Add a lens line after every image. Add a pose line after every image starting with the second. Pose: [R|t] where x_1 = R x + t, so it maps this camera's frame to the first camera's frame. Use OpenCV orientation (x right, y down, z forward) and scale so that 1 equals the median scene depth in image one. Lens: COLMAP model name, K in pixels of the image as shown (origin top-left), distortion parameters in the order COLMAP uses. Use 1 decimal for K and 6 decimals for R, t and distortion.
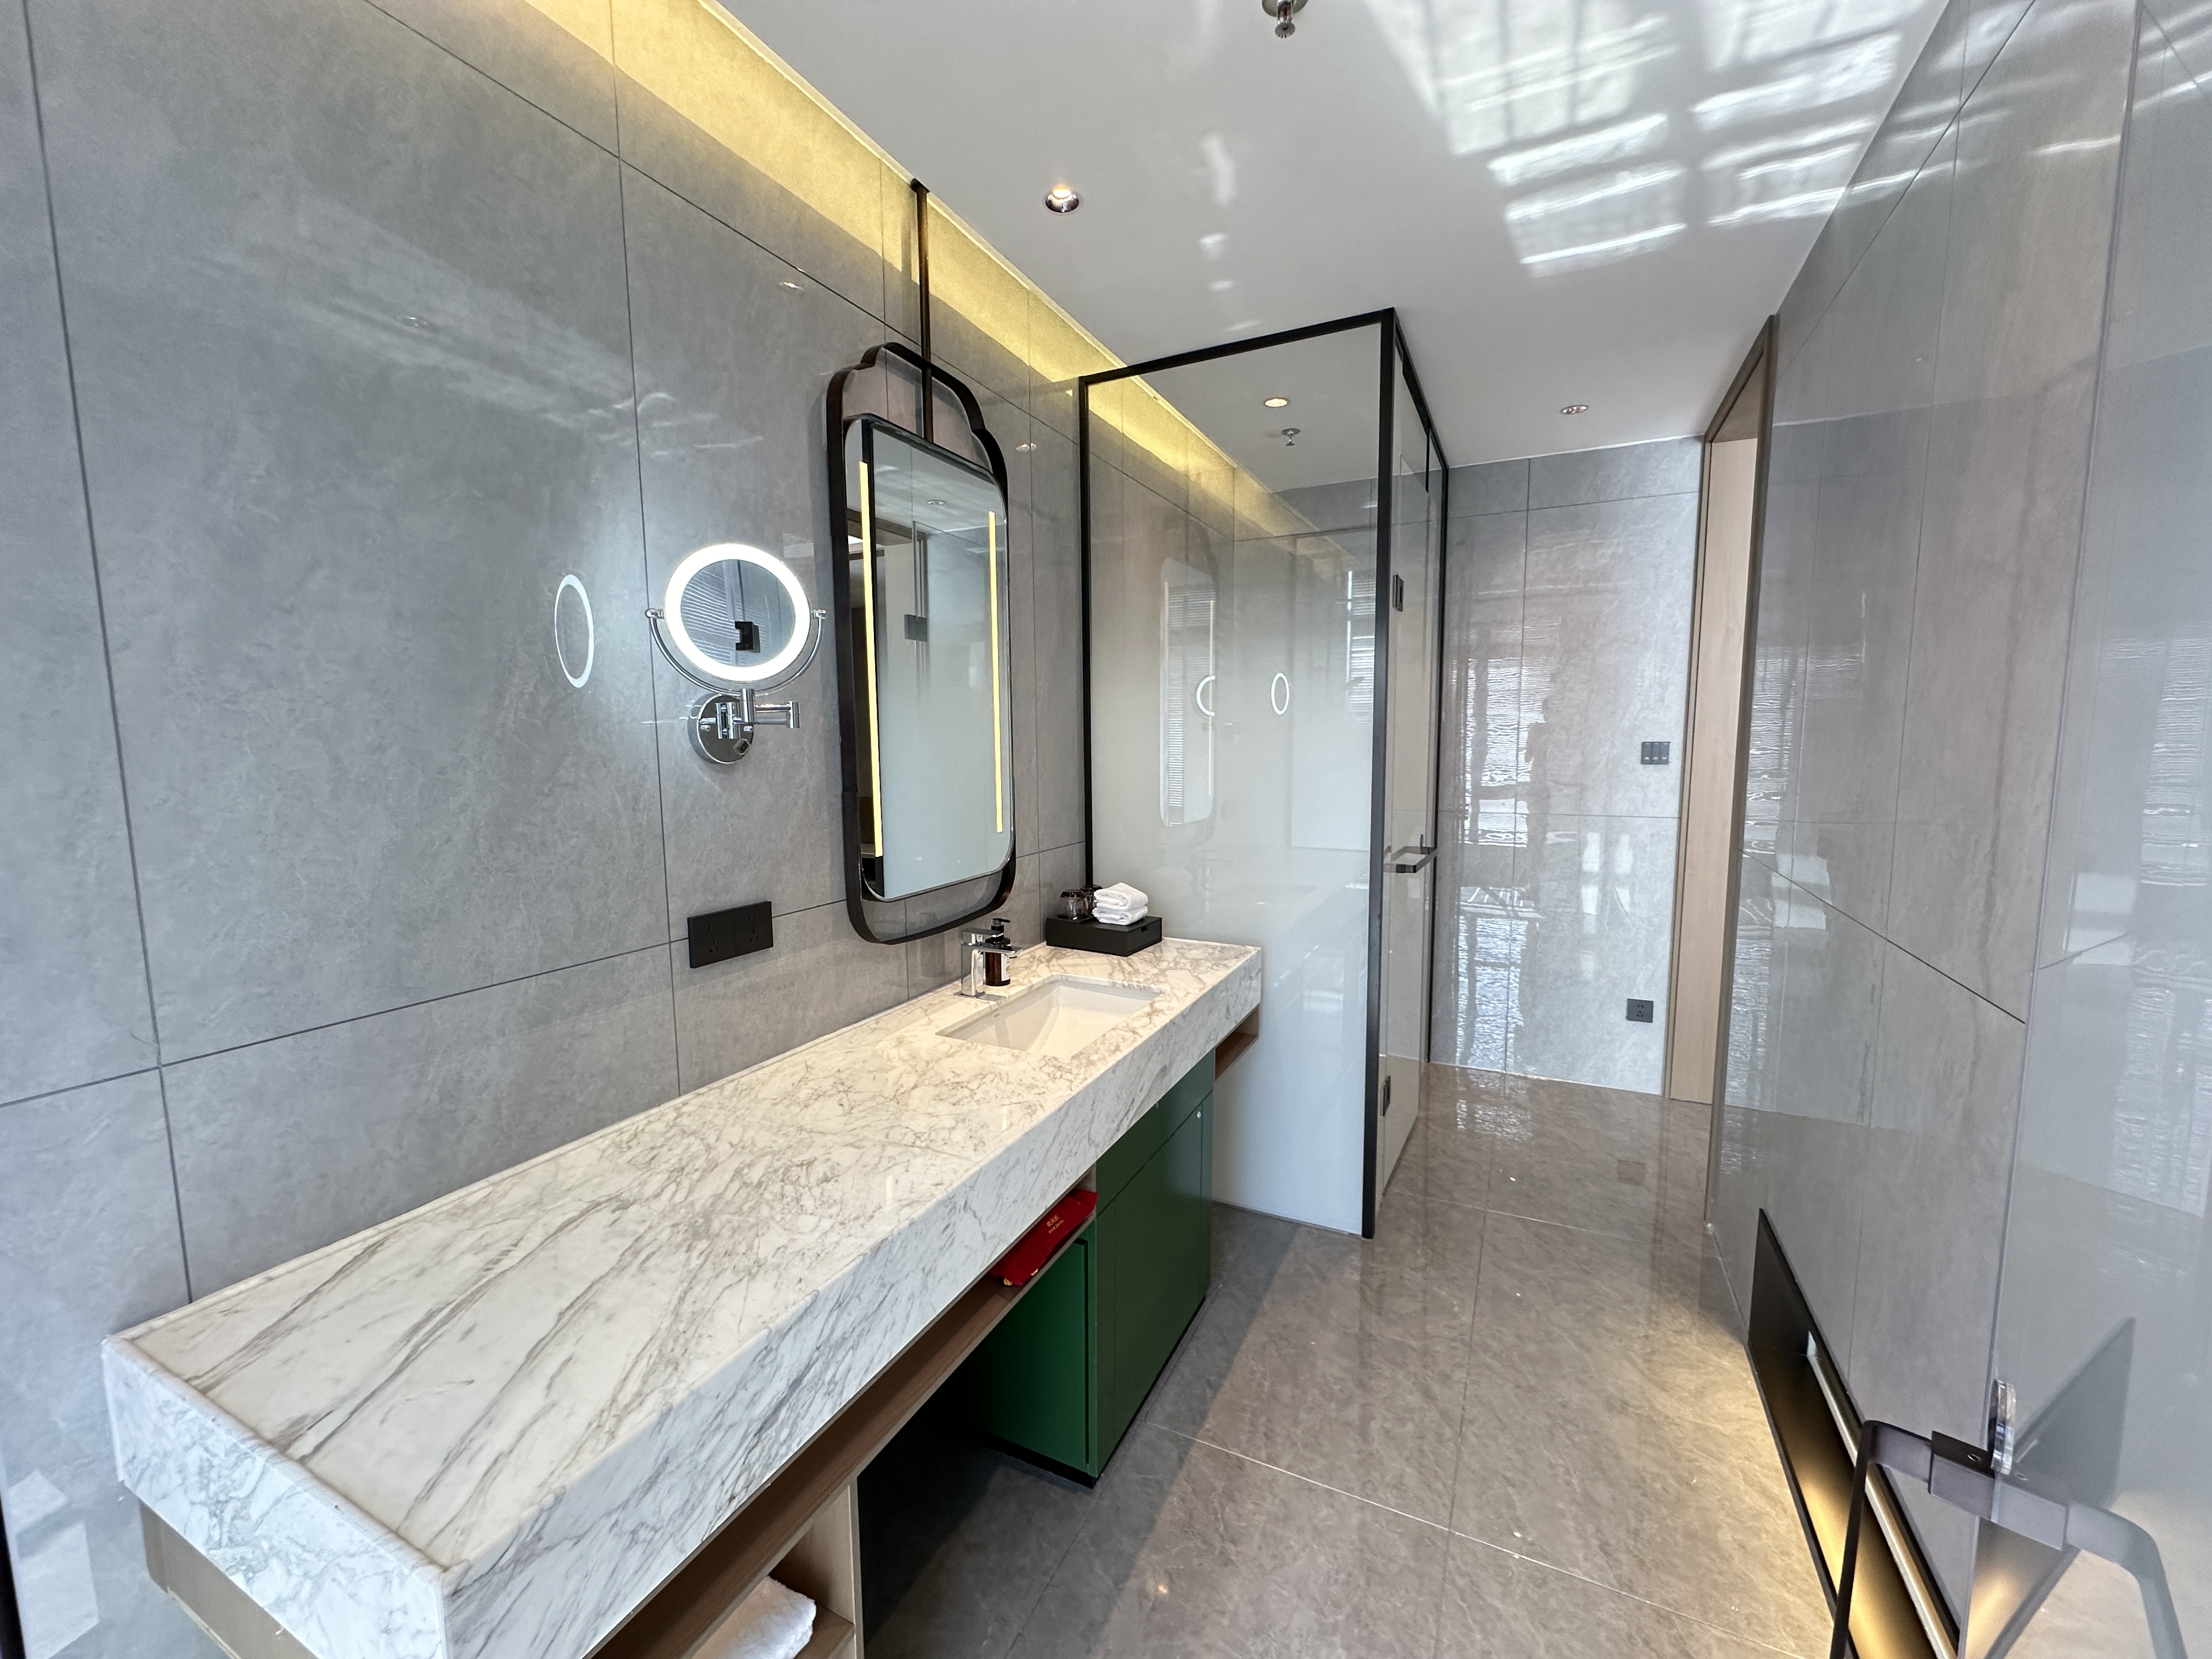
lens RADIAL K [[879.3, 0, 1104.3], [0, 879.3, 831.2], [0, 0, 1]] dist [0.001328, 0.000122]
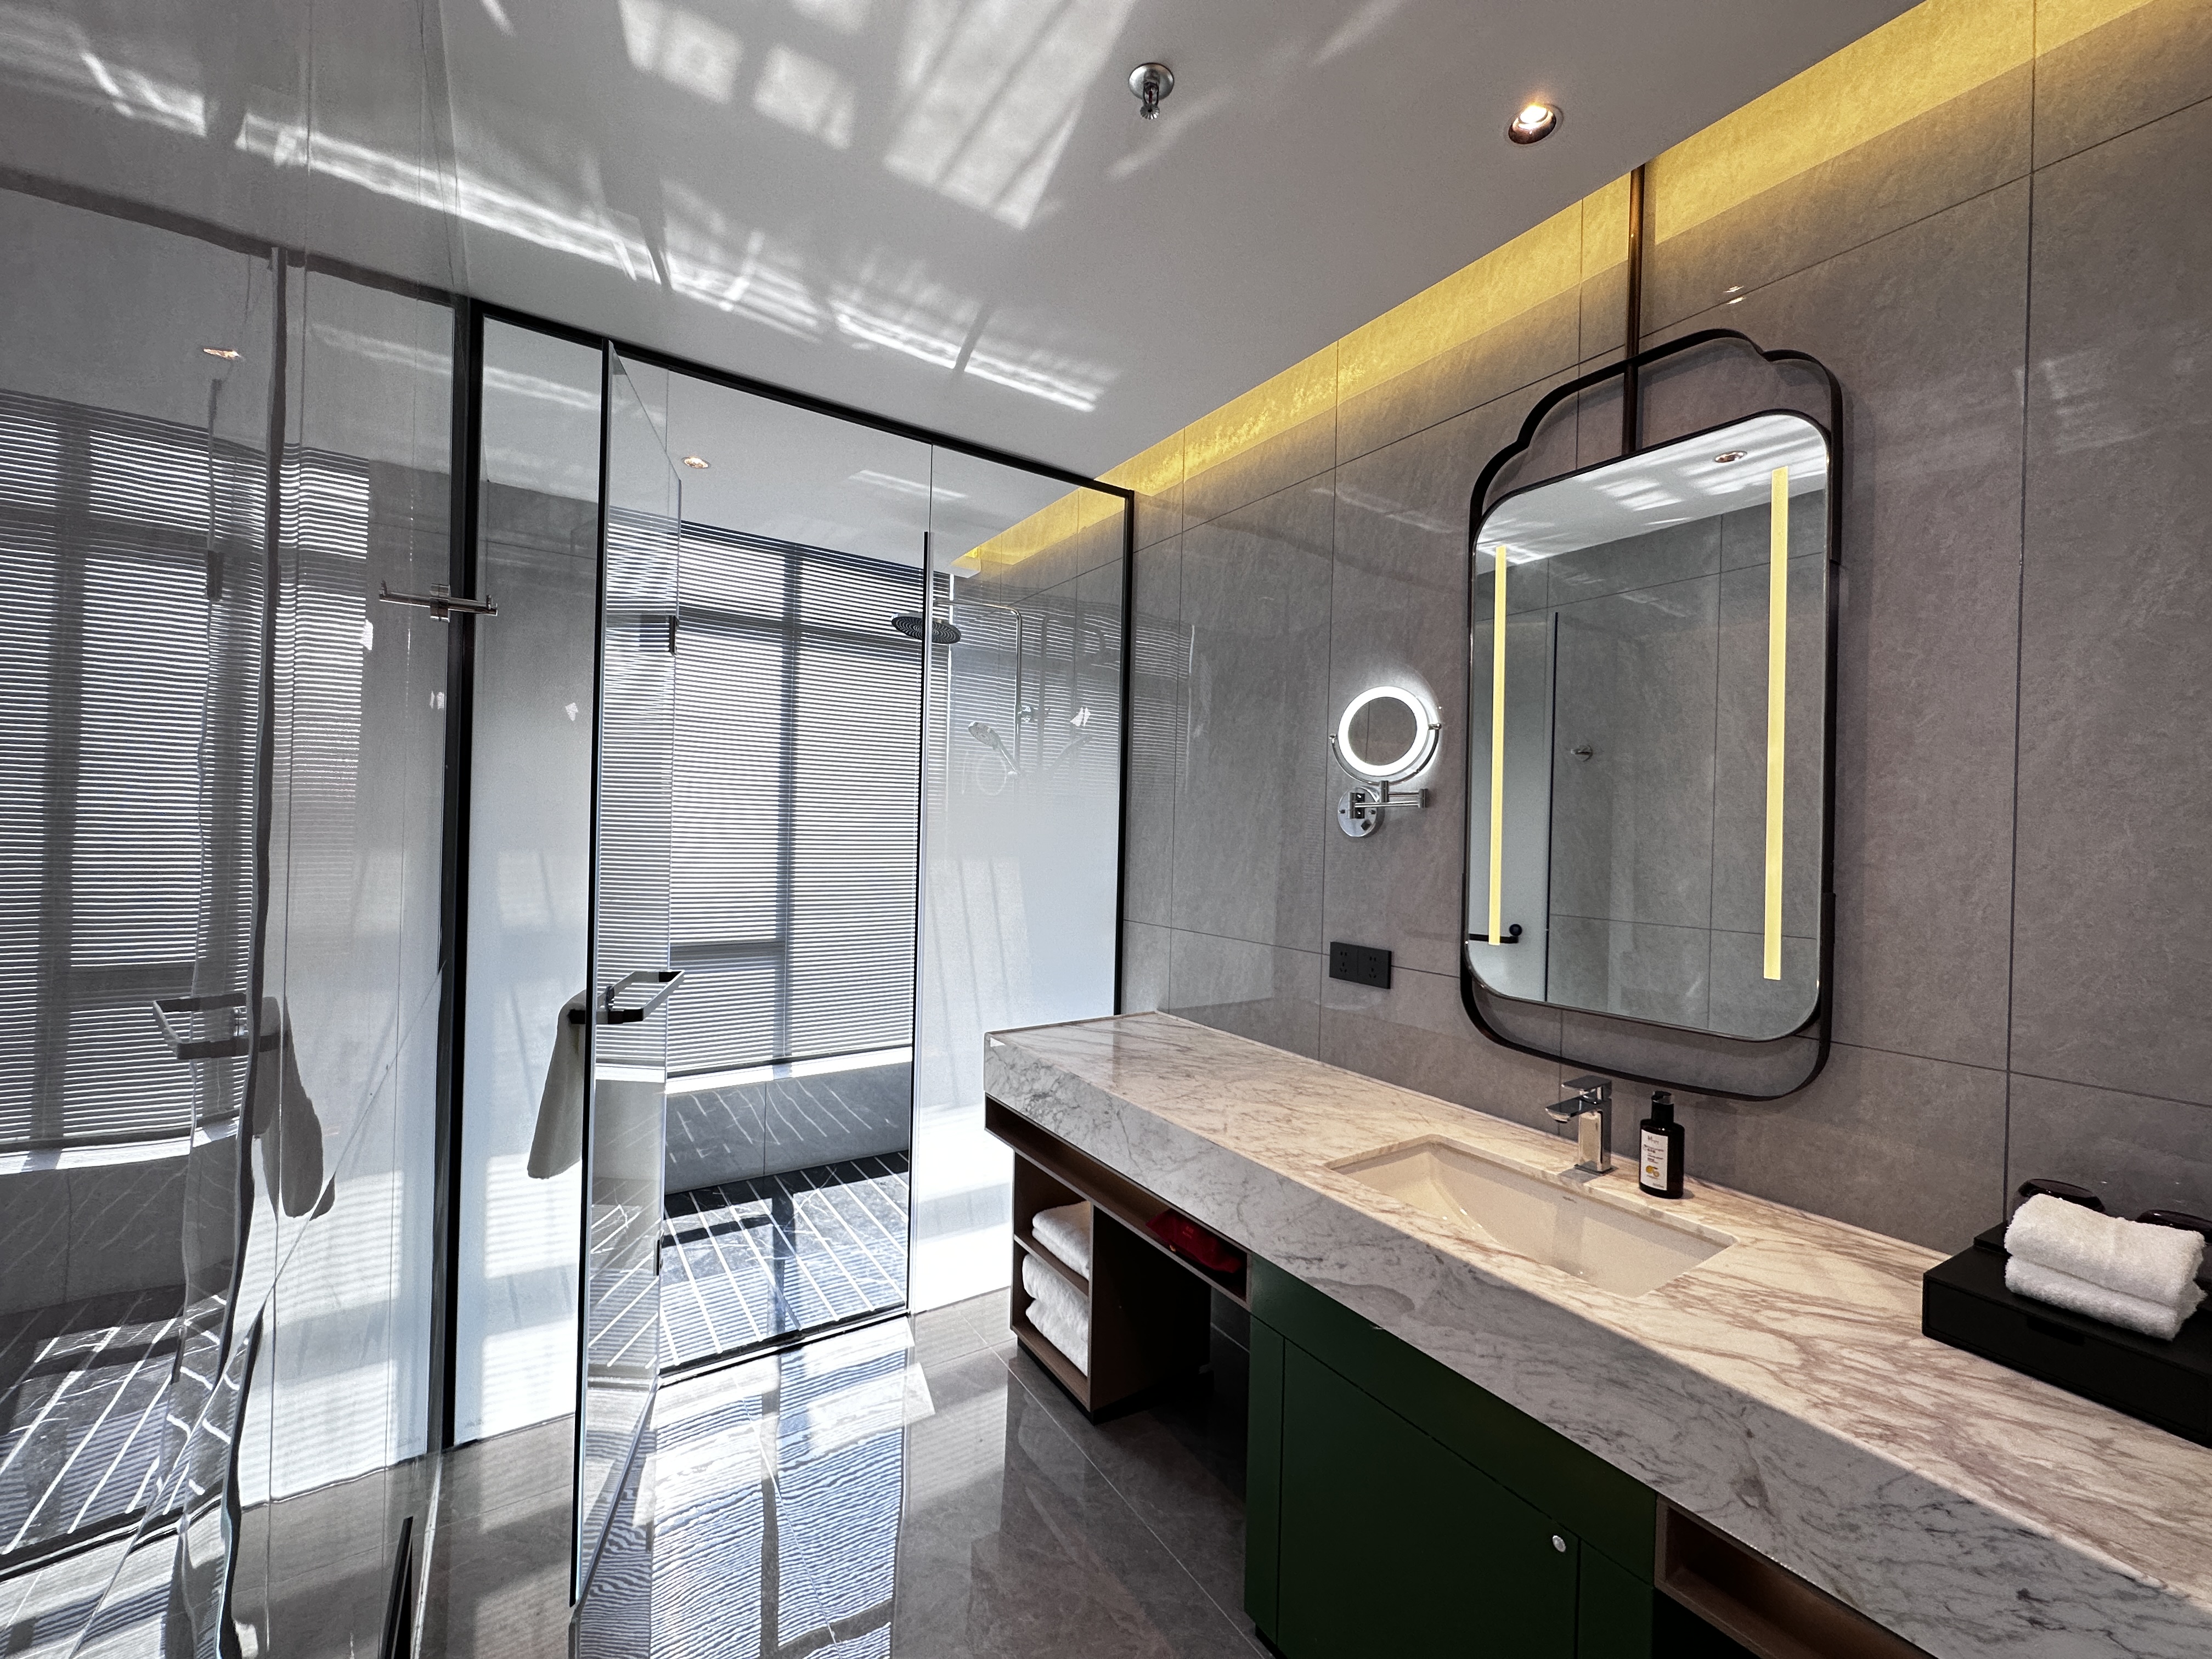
lens RADIAL K [[879.3, 0, 1097.9], [0, 879.3, 829.3], [0, 0, 1]] dist [0.001328, 0.000122]
pose [[-0.506906, -0.005211, -0.861985, 0.862066], [-0.114935, 0.991461, 0.061596, -0.115147], [0.854304, 0.130296, -0.503177, 1.217374]]
